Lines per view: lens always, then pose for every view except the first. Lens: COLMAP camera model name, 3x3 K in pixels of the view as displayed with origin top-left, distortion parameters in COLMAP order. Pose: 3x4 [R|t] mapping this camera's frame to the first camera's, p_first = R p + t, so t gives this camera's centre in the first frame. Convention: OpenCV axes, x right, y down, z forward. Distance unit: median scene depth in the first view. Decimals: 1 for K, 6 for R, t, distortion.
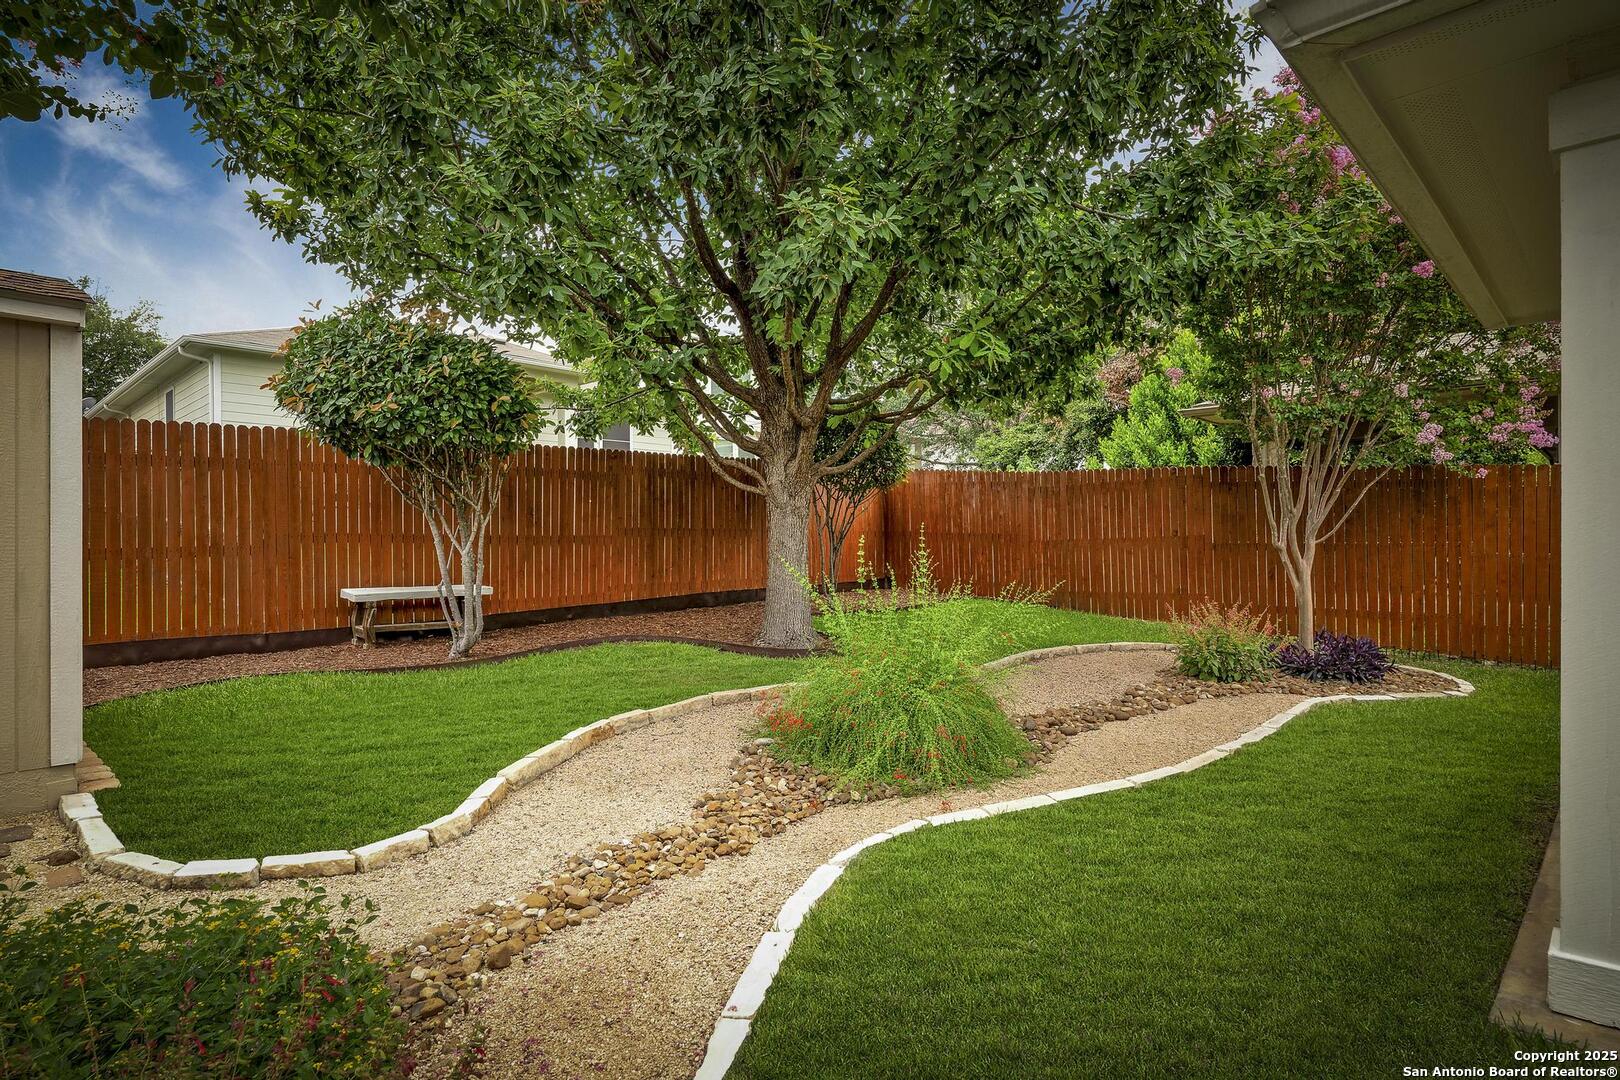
lens RADIAL K [[851.2, 0, 808.3], [0, 851.2, 536.8], [0, 0, 1]] dist [0.013727, 0.001041]
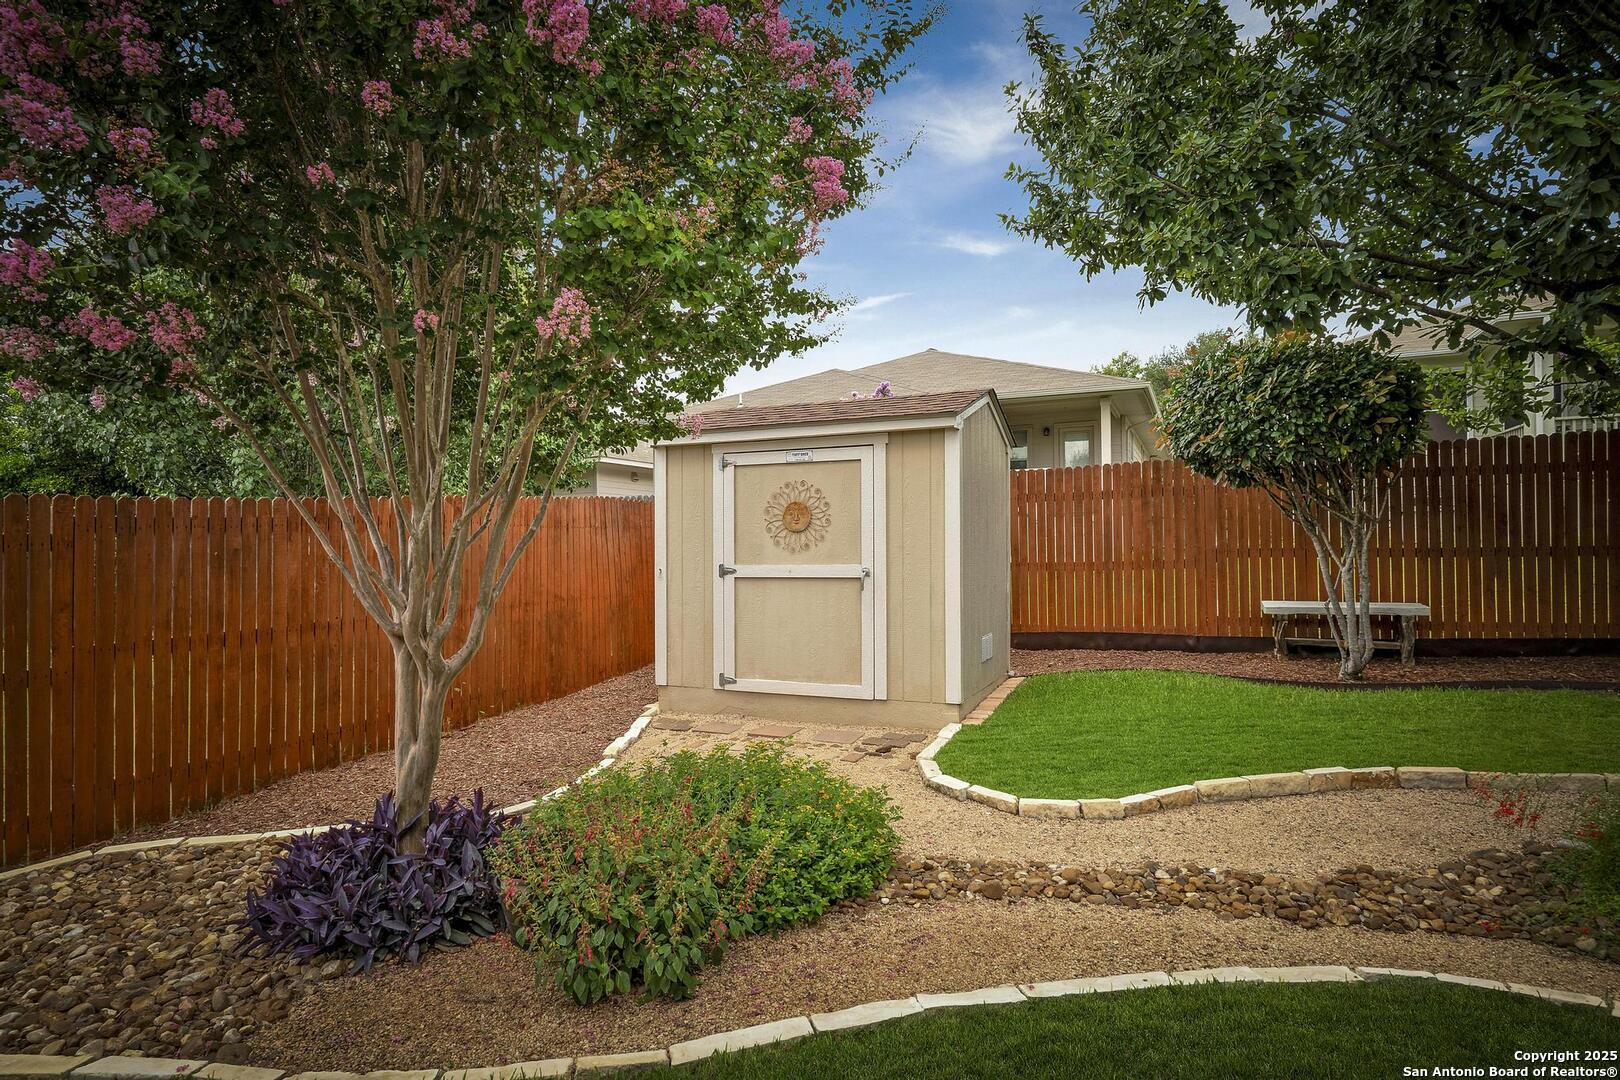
lens RADIAL K [[851.2, 0, 801.0], [0, 851.2, 547.1], [0, 0, 1]] dist [0.013727, 0.001041]
pose [[0.353104, -0.009331, -0.935538, 0.473920], [0.017873, 0.999835, -0.003226, -0.024132], [0.935413, -0.015581, 0.353213, 0.164154]]
